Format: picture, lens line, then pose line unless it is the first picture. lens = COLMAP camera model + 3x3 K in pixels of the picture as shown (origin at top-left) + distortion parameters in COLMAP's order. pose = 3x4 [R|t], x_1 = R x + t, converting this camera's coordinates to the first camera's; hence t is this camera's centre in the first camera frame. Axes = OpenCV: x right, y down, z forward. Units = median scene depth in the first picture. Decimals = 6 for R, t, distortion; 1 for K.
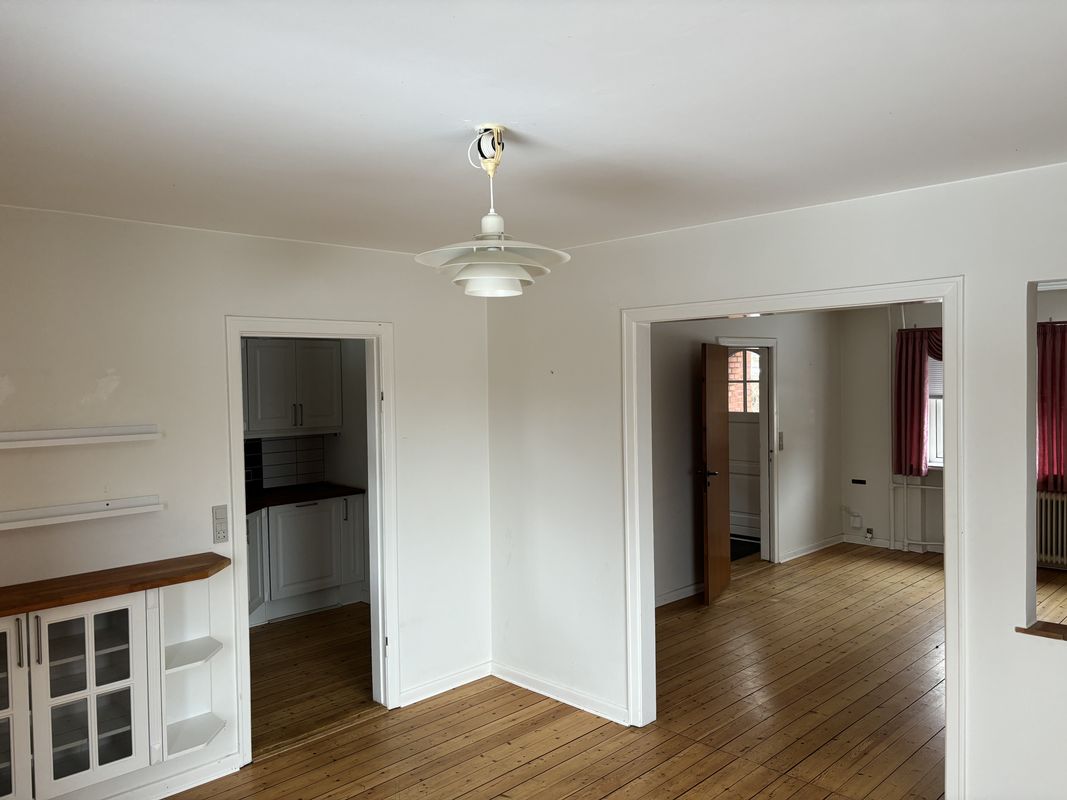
lens RADIAL K [[805.3, 0, 530.8], [0, 805.3, 400.7], [0, 0, 1]] dist [0.041030, -0.015035]
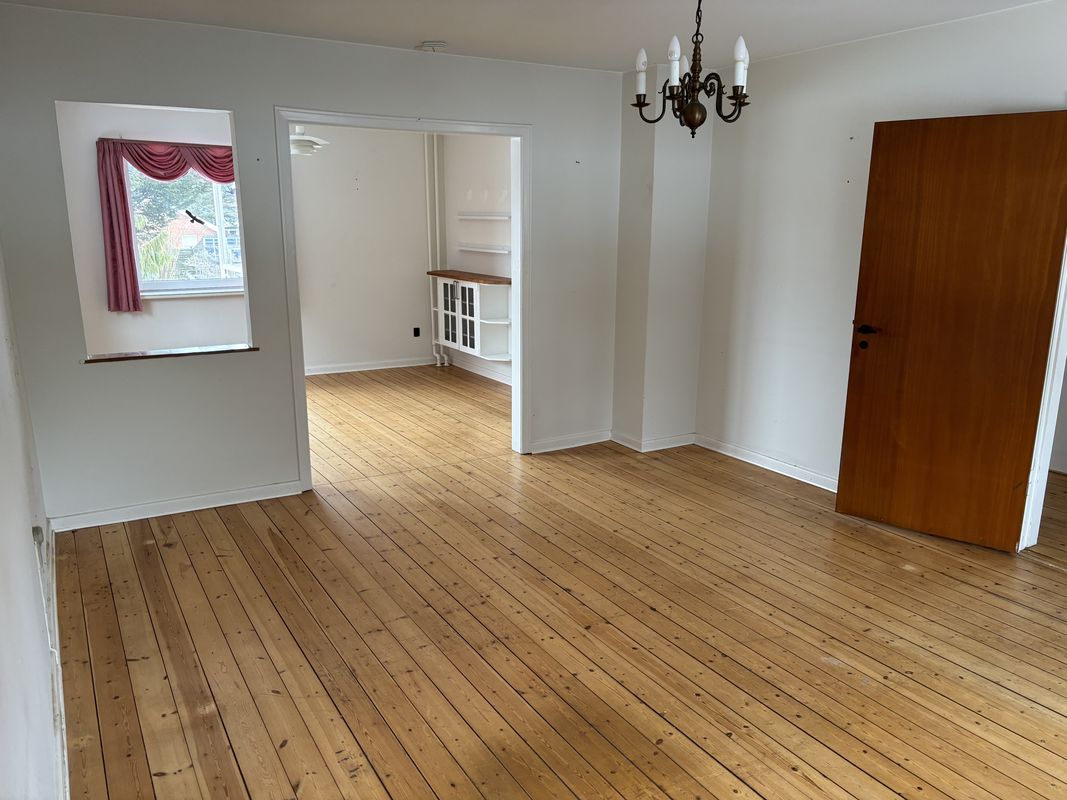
lens RADIAL K [[805.3, 0, 527.5], [0, 805.3, 399.4], [0, 0, 1]] dist [0.041030, -0.015035]
pose [[-0.247070, 0.228888, -0.941577, 1.560463], [-0.027911, 0.969618, 0.243028, -0.014224], [0.968596, 0.086325, -0.233175, 1.492176]]
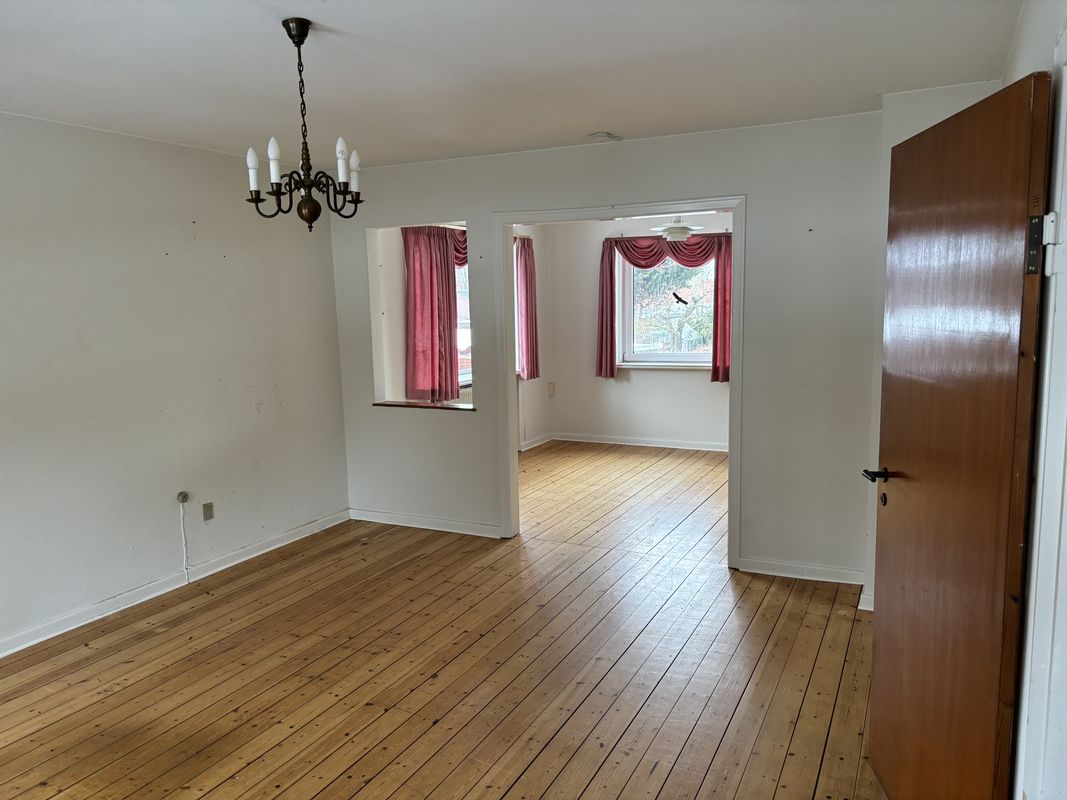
lens RADIAL K [[805.3, 0, 532.8], [0, 805.3, 402.8], [0, 0, 1]] dist [0.041030, -0.015035]
pose [[-0.941748, 0.074834, -0.327887, 0.880290], [0.021300, 0.986244, 0.163916, -0.031518], [0.335643, 0.147383, -0.930388, 2.205527]]
